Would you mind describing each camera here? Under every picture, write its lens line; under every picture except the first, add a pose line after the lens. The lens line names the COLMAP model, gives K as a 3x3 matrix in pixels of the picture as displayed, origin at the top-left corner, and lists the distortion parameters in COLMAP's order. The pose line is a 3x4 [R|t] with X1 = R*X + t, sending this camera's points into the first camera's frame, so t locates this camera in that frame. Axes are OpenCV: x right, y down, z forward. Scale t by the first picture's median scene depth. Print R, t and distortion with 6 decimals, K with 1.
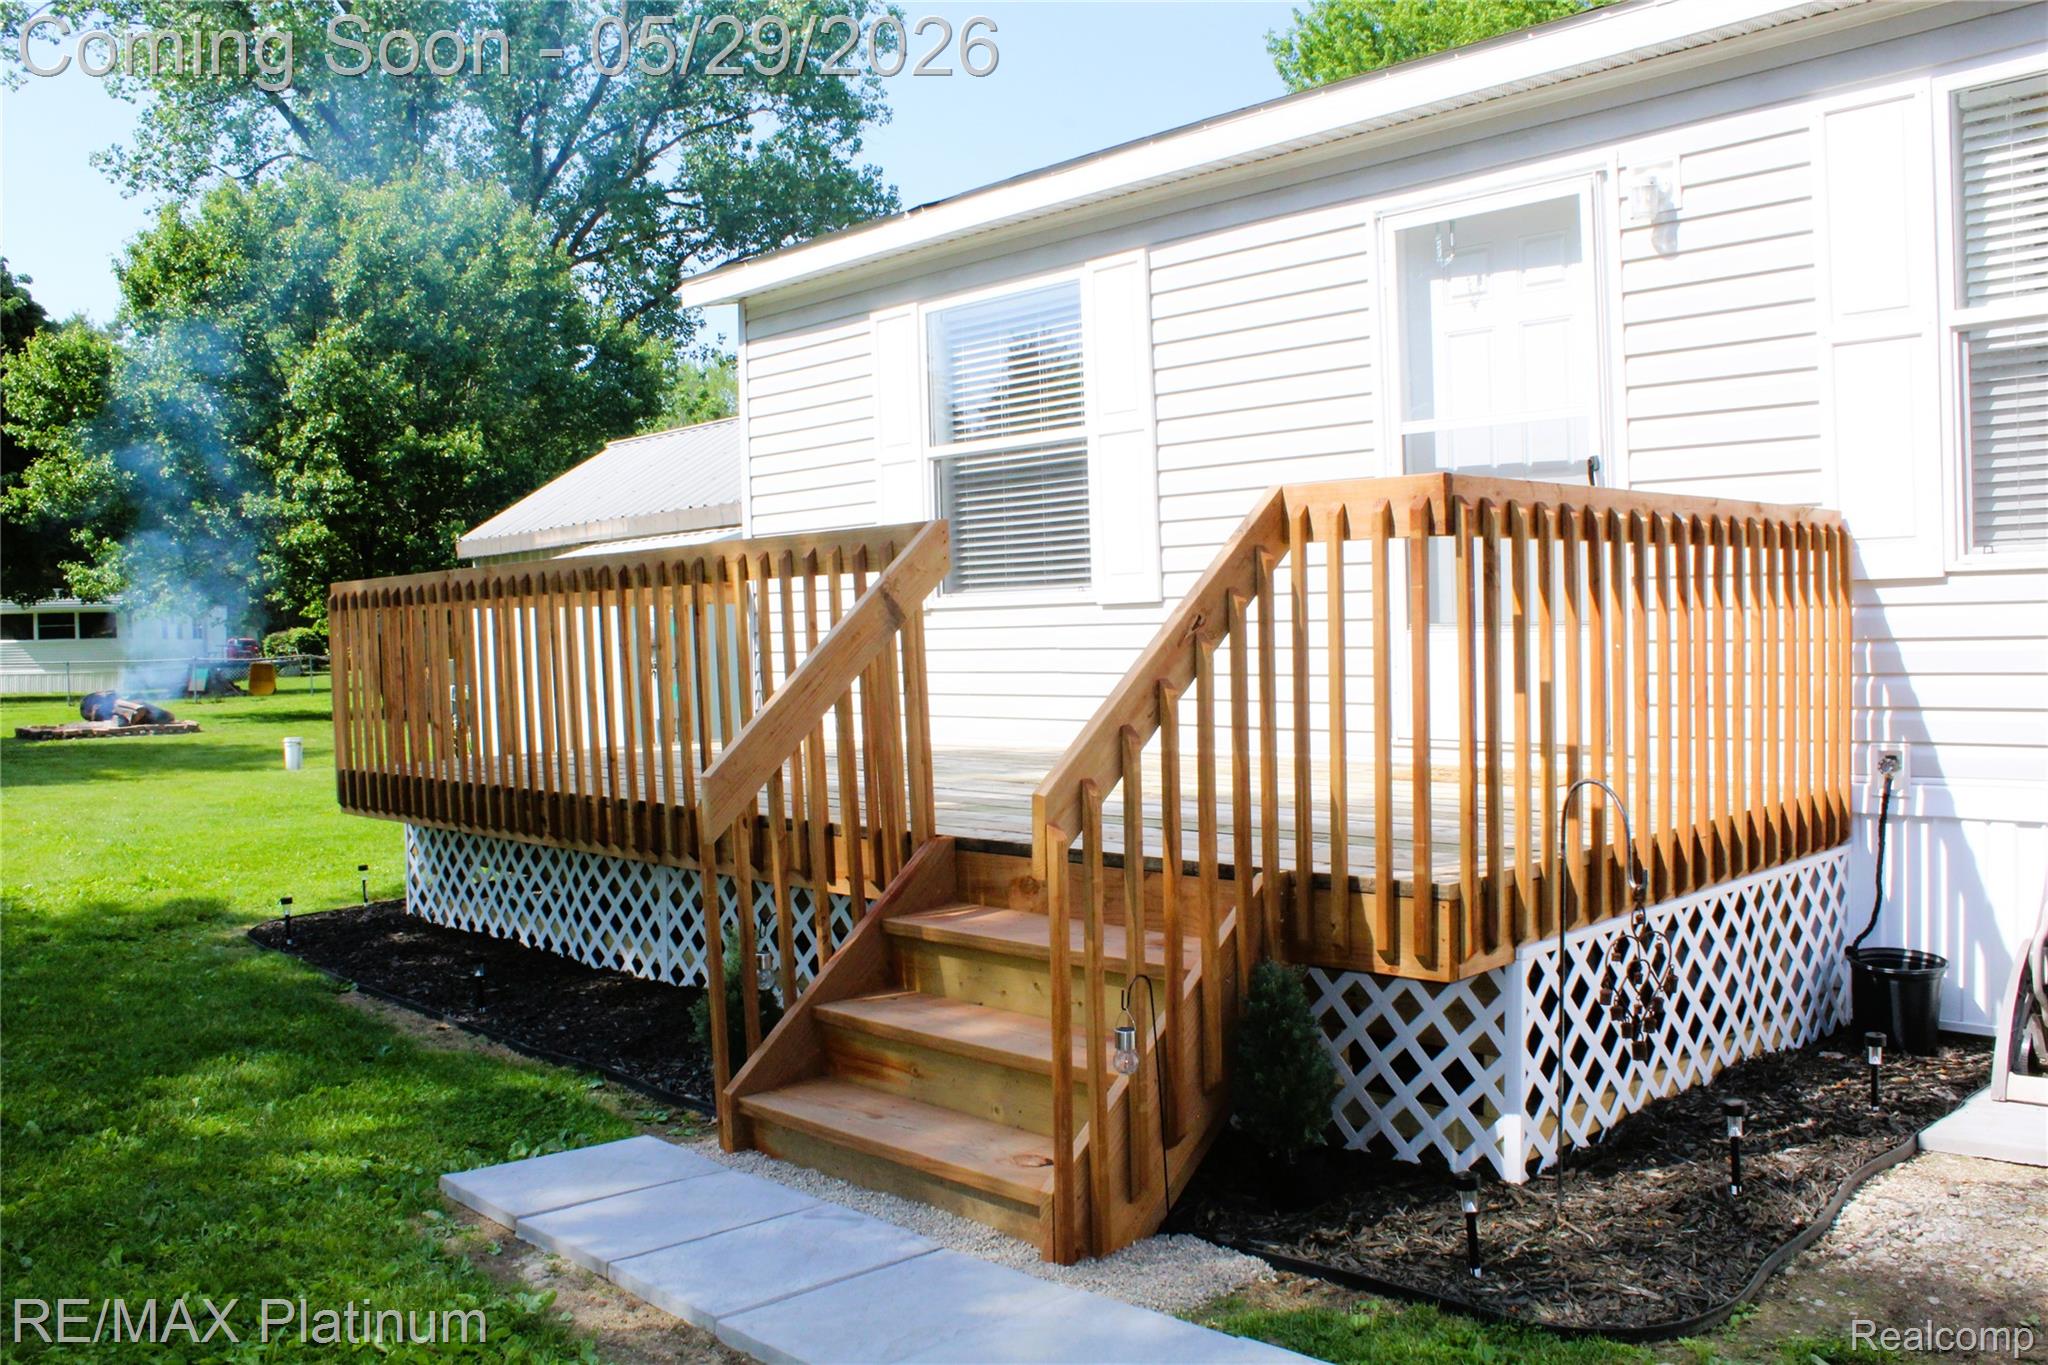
lens RADIAL K [[1737.7, 0, 1024.0], [0, 1737.7, 682.5], [0, 0, 1]] dist [-0.179843, 0.165687]
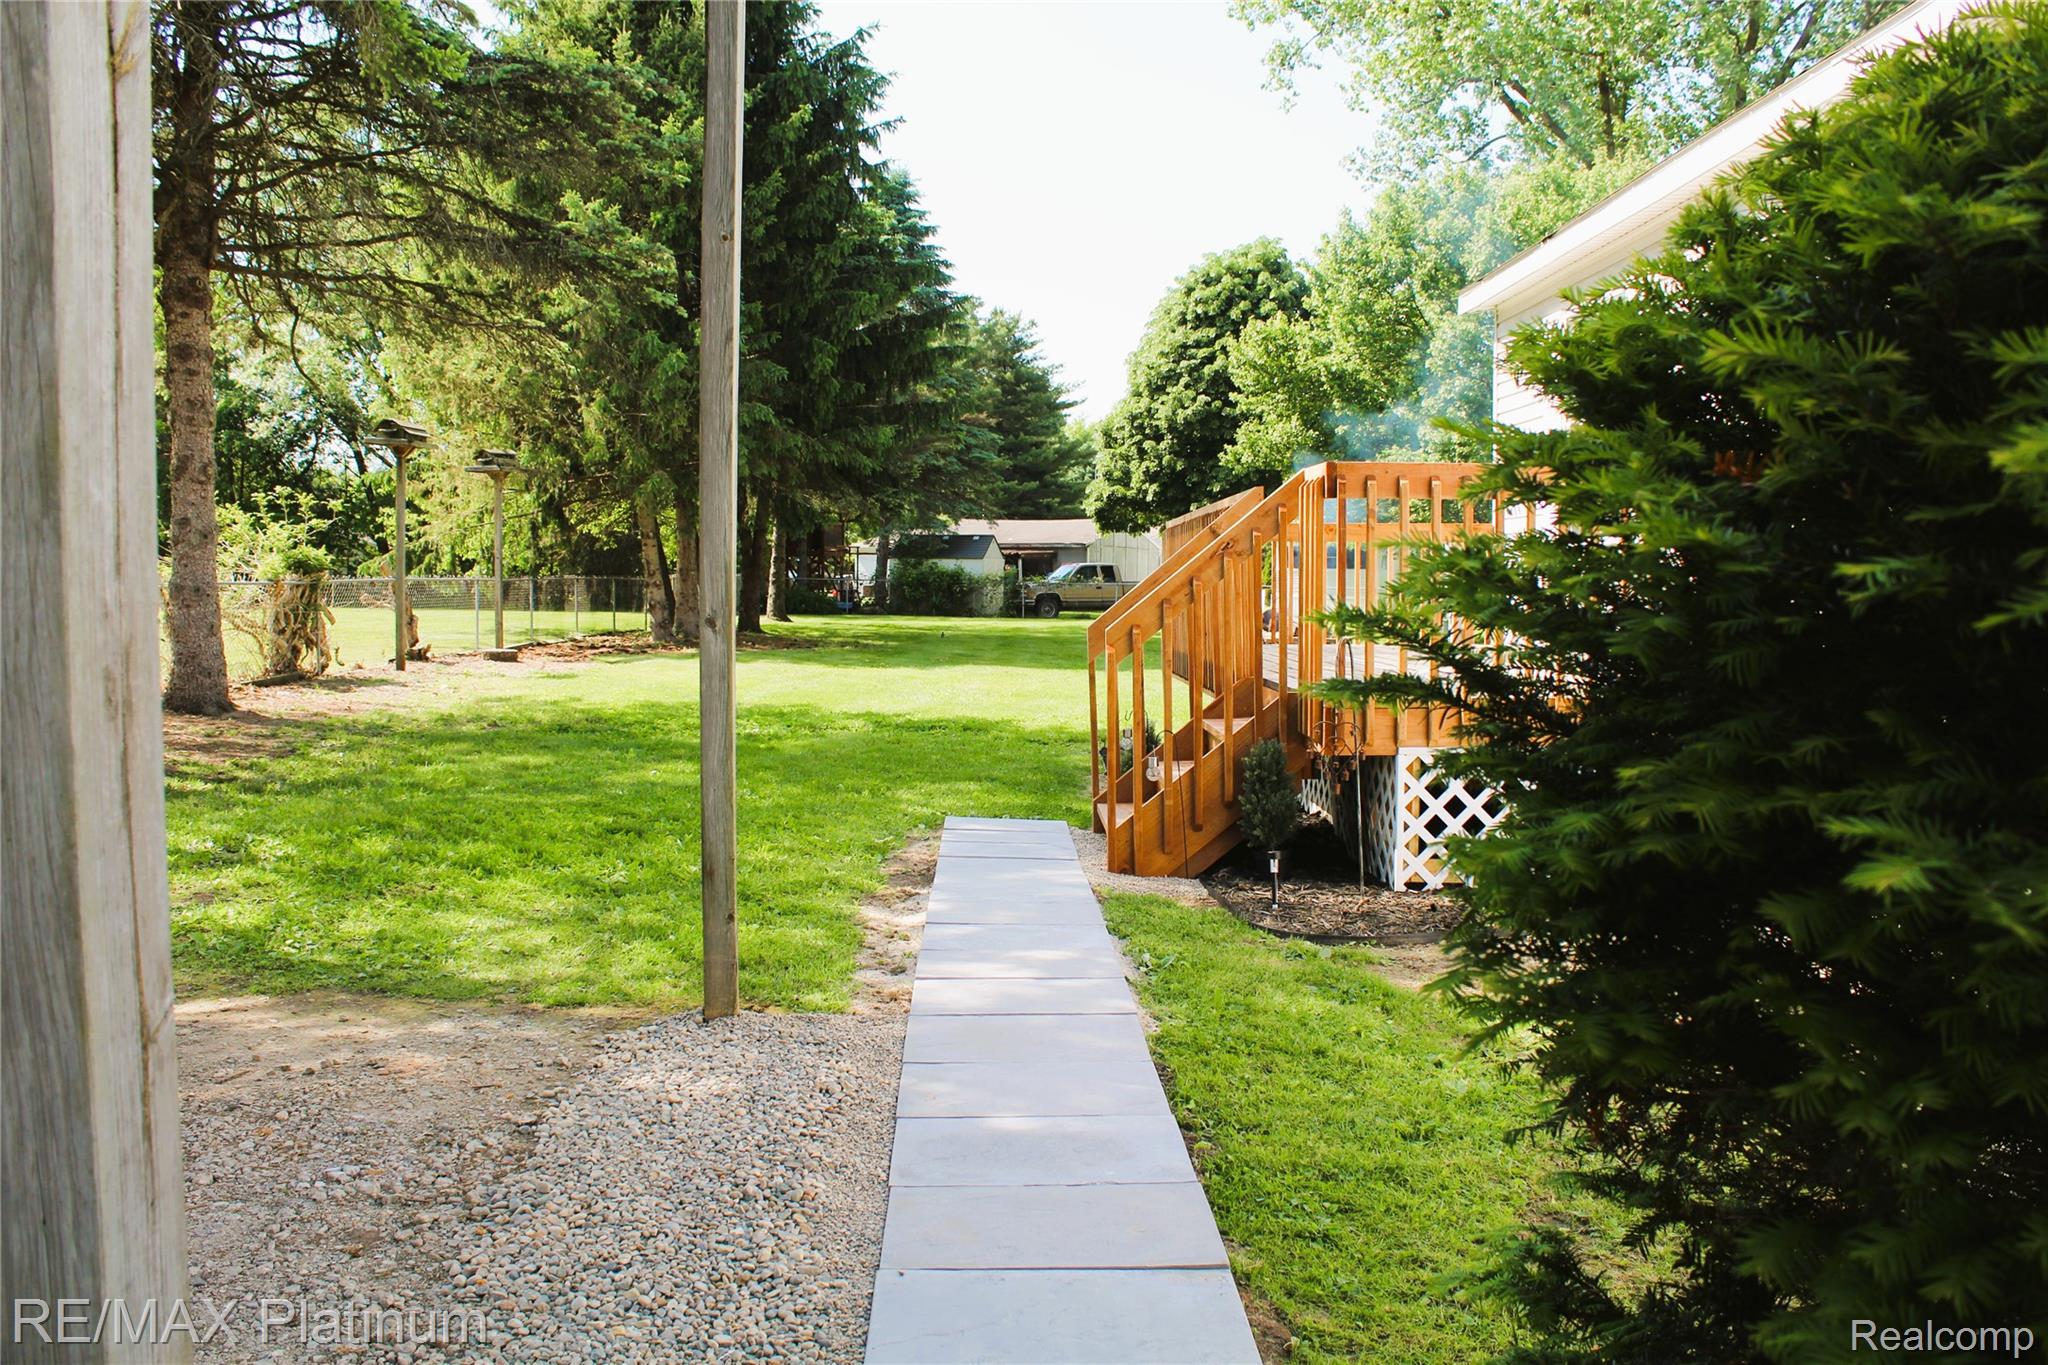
lens RADIAL K [[1737.7, 0, 1024.0], [0, 1737.7, 682.5], [0, 0, 1]] dist [-0.179843, 0.165687]
pose [[0.734577, 0.060570, -0.675816, 0.173988], [-0.036997, 0.998101, 0.049241, 0.003730], [0.677516, -0.011168, 0.735423, -0.071580]]
